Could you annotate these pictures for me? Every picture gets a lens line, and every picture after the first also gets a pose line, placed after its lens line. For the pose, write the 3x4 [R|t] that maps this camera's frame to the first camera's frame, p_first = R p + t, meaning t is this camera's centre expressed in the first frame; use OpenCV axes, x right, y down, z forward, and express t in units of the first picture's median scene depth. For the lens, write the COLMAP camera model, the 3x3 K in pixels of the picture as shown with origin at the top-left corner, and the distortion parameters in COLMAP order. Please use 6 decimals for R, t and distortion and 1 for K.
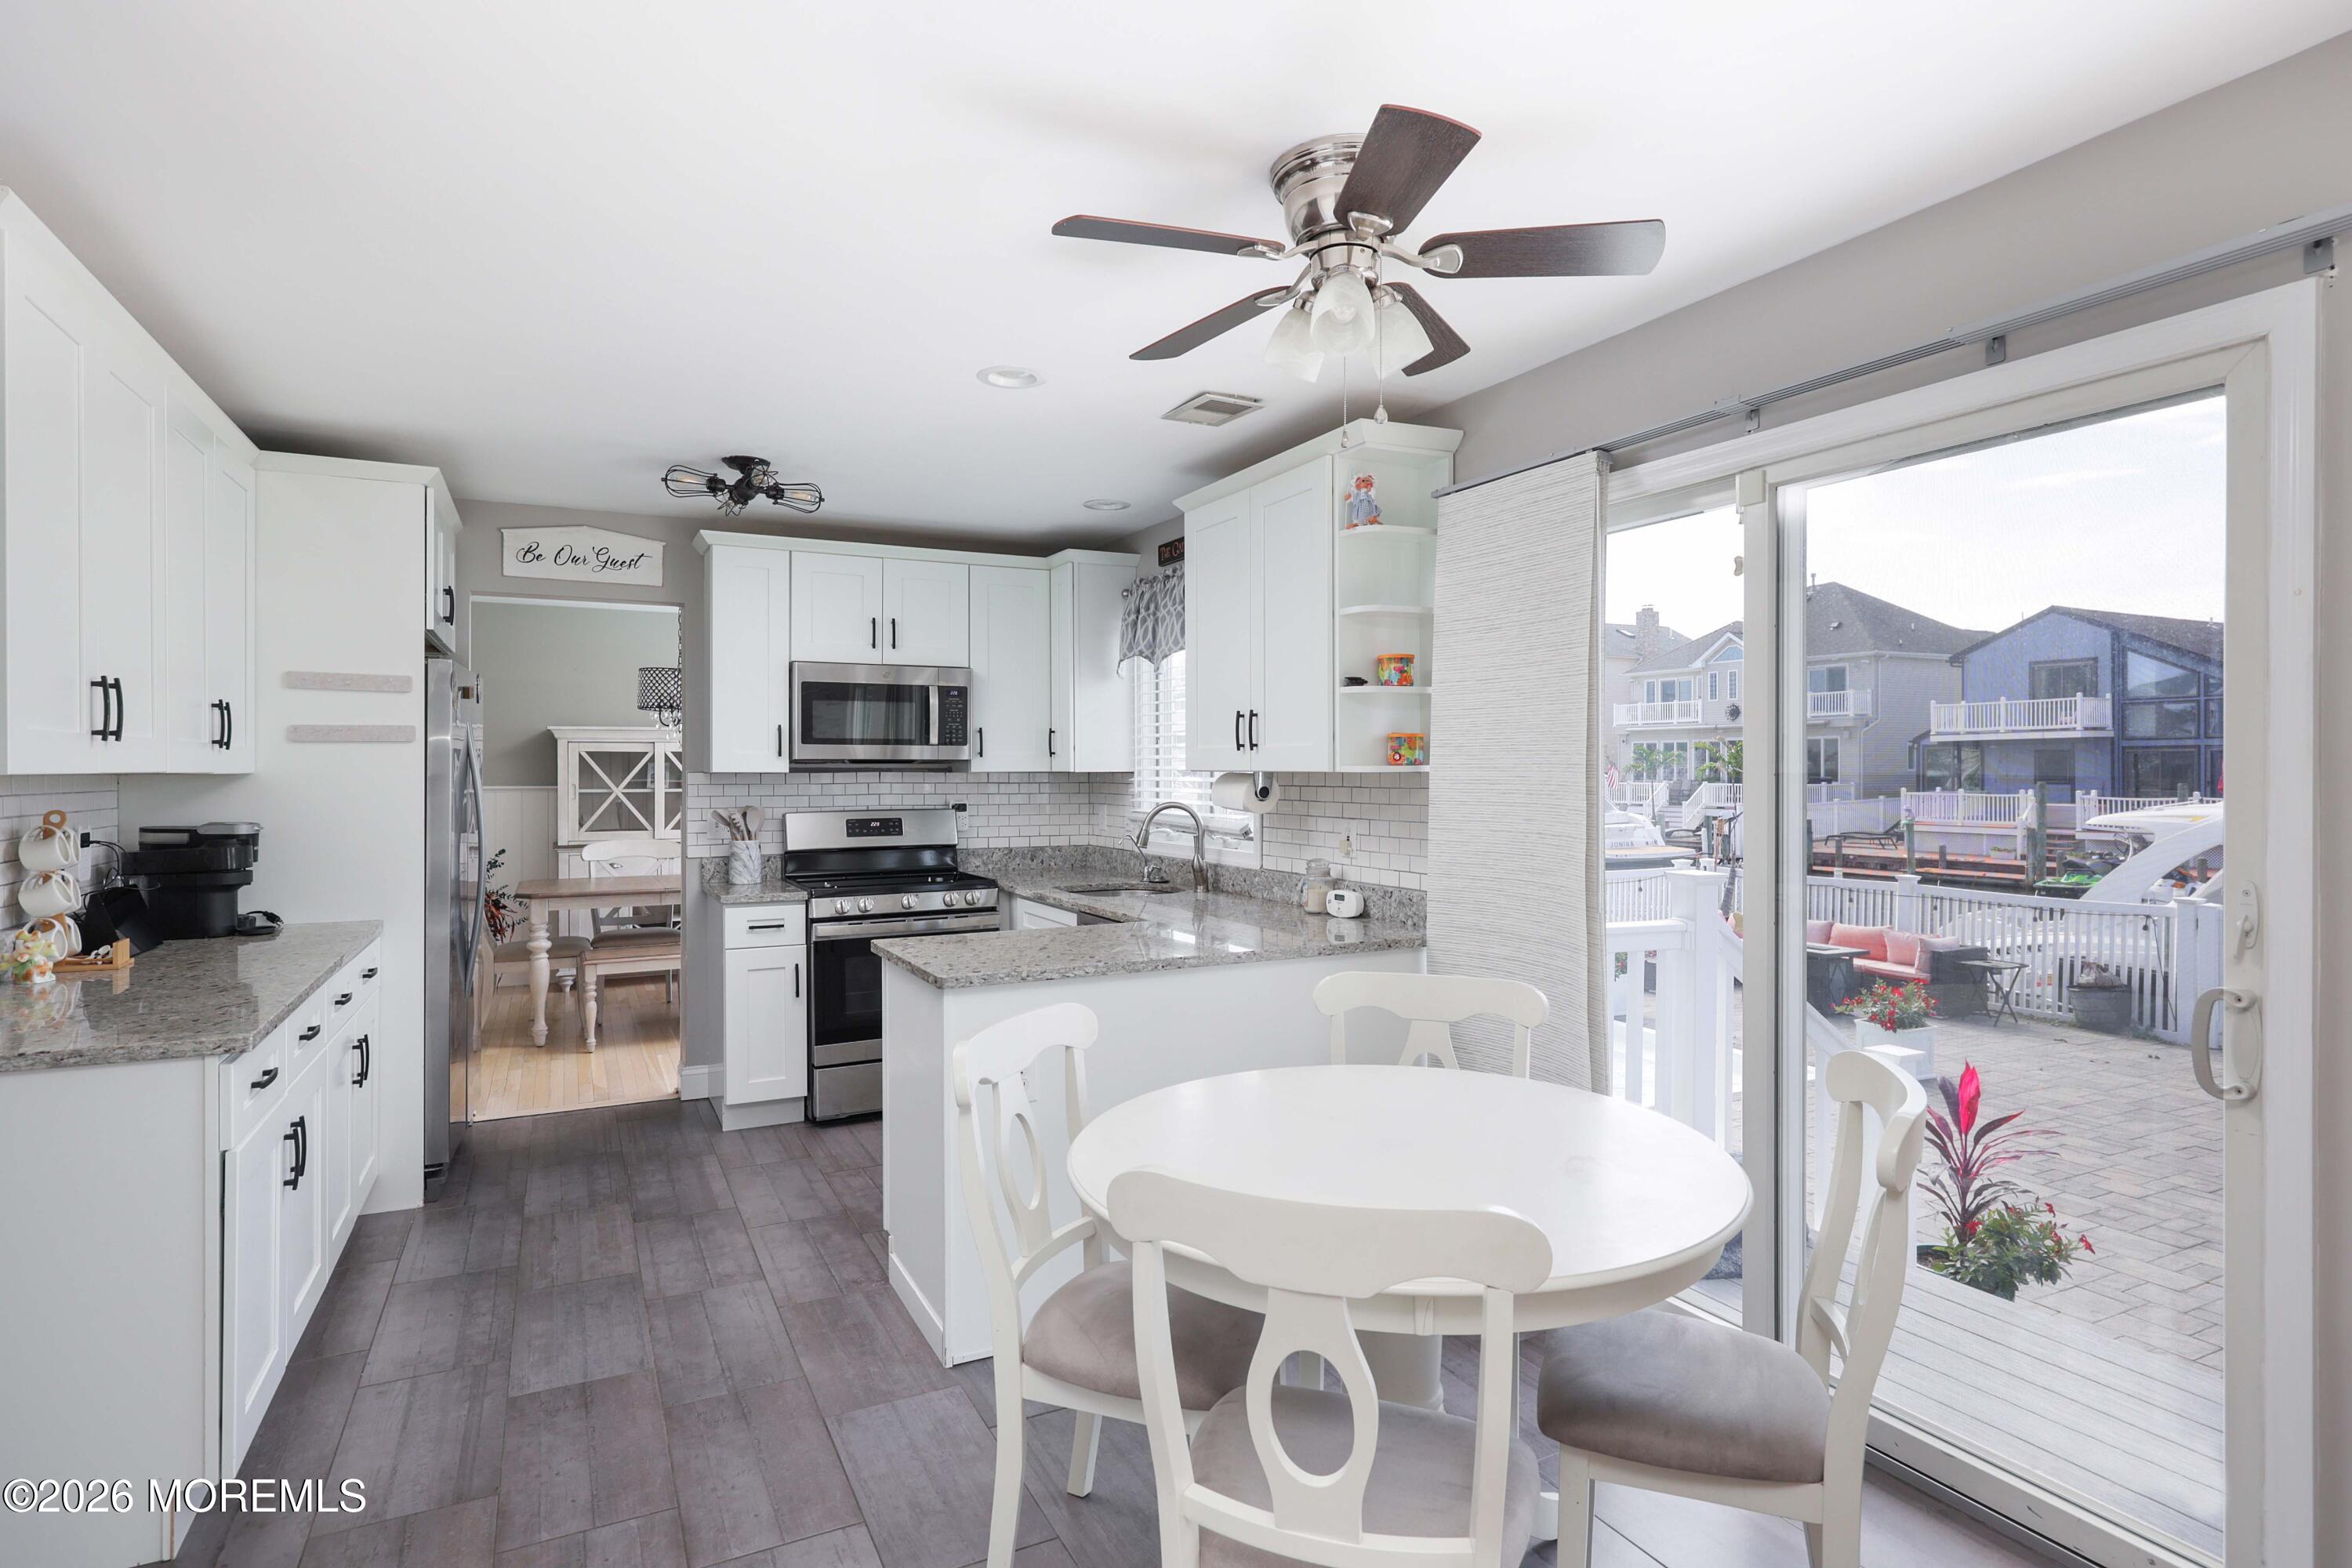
lens RADIAL K [[1220.6, 0, 1150.9], [0, 1220.6, 772.5], [0, 0, 1]] dist [-0.001911, 0.001127]
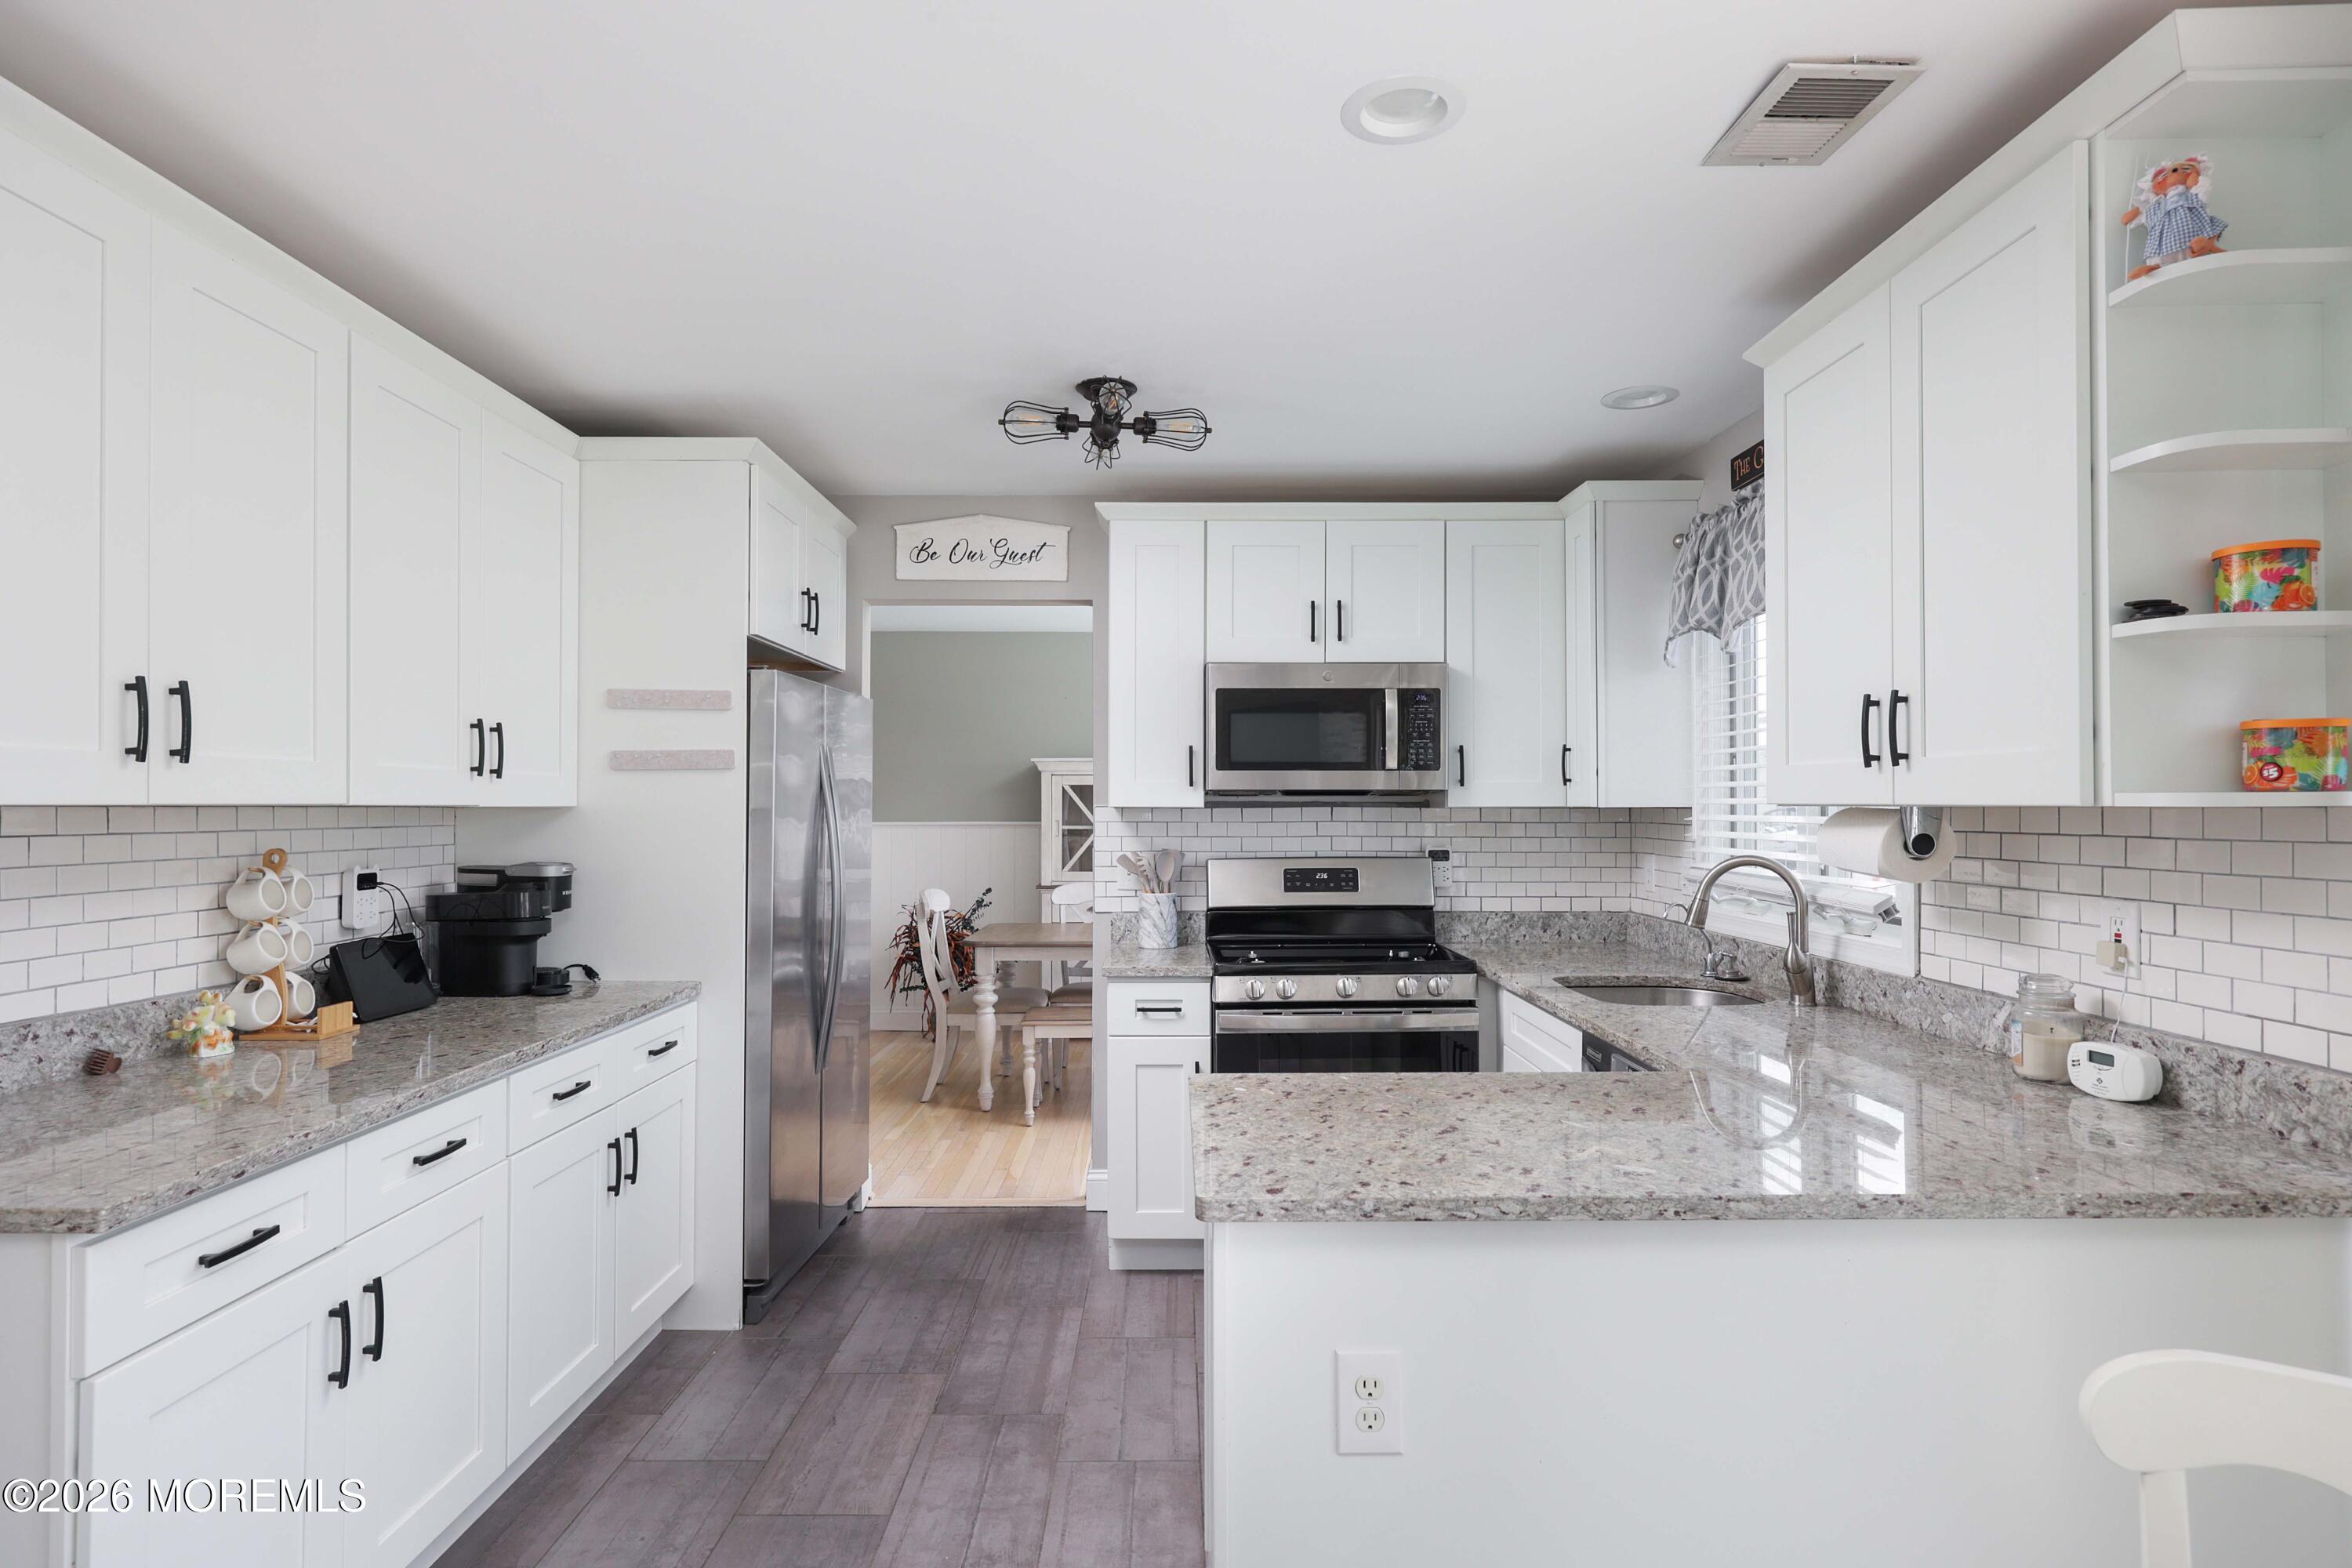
lens RADIAL K [[1248.4, 0, 1158.2], [0, 1248.4, 794.2], [0, 0, 1]] dist [0.003376, -0.000582]
pose [[0.897899, -0.003236, -0.440190, 0.029561], [-0.002005, 0.999933, -0.011441, 0.001097], [0.440197, 0.011156, 0.897832, 0.321791]]
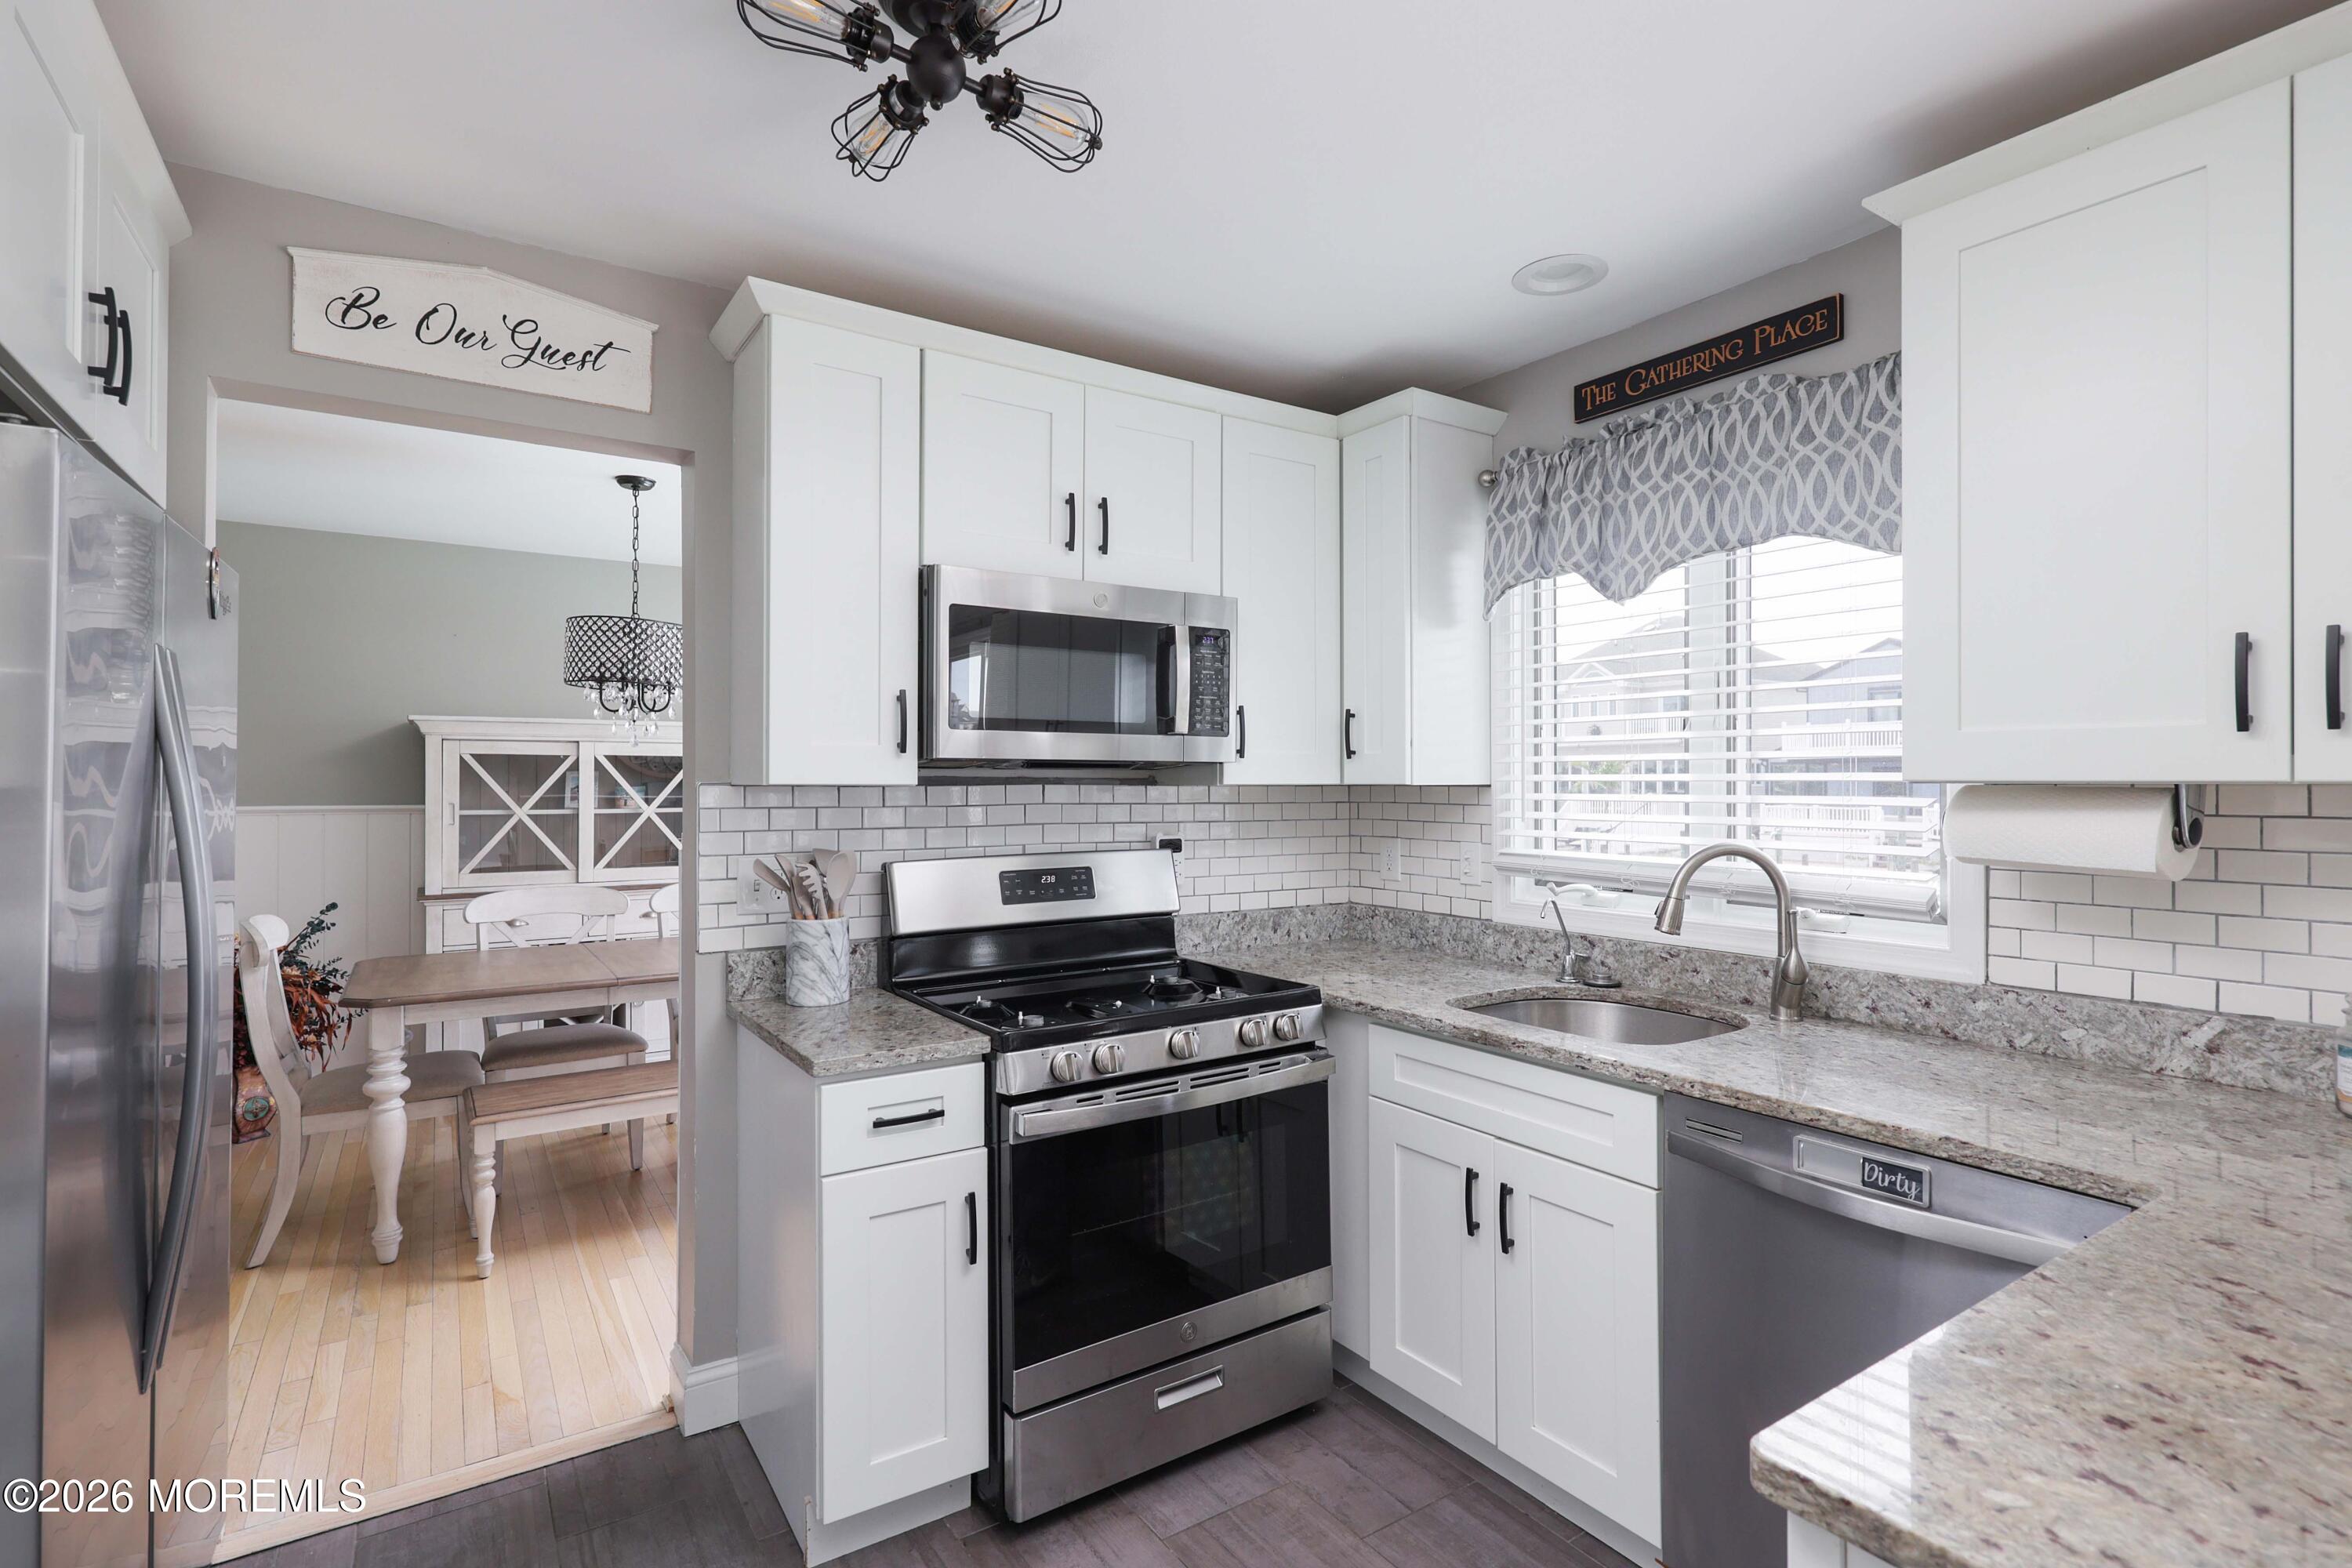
lens RADIAL K [[1123.0, 0, 1184.4], [0, 1123.0, 777.8], [0, 0, 1]] dist [0.000887, 0.000521]
pose [[0.990256, 0.001501, 0.139251, -0.292010], [-0.000522, 0.999975, -0.007065, 0.000266], [-0.139258, 0.006923, 0.990232, 0.606653]]
